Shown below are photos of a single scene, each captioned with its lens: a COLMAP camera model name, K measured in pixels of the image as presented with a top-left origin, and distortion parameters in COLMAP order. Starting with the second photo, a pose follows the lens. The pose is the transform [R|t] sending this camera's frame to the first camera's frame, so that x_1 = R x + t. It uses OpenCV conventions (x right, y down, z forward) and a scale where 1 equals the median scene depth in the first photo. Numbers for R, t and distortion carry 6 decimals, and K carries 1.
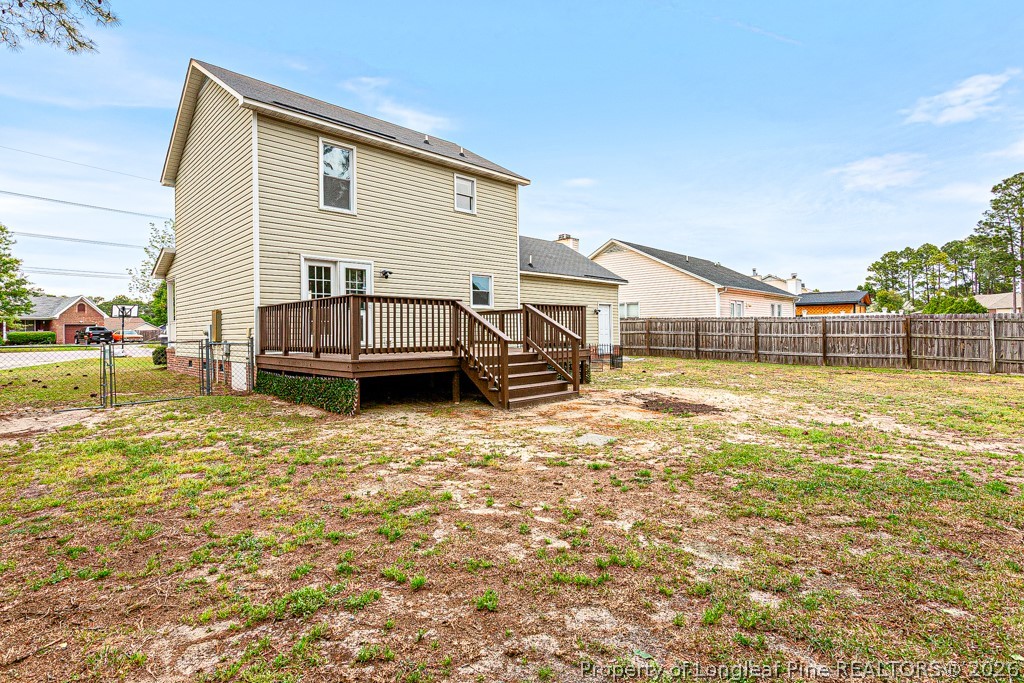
lens RADIAL K [[496.4, 0, 505.5], [0, 496.4, 341.1], [0, 0, 1]] dist [-0.002089, 0.000975]
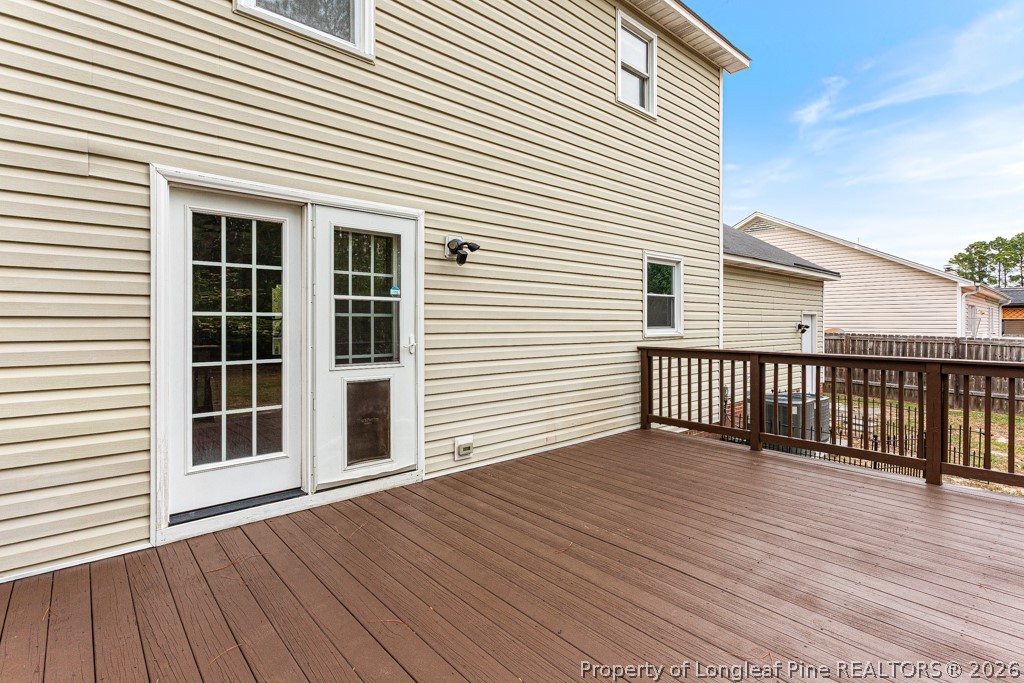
lens RADIAL K [[496.4, 0, 513.1], [0, 496.4, 334.7], [0, 0, 1]] dist [-0.002089, 0.000975]
pose [[0.998178, 0.017262, -0.057824, -0.170999], [-0.016749, 0.999816, 0.009340, -0.076108], [0.057974, -0.008355, 0.998283, 0.618415]]
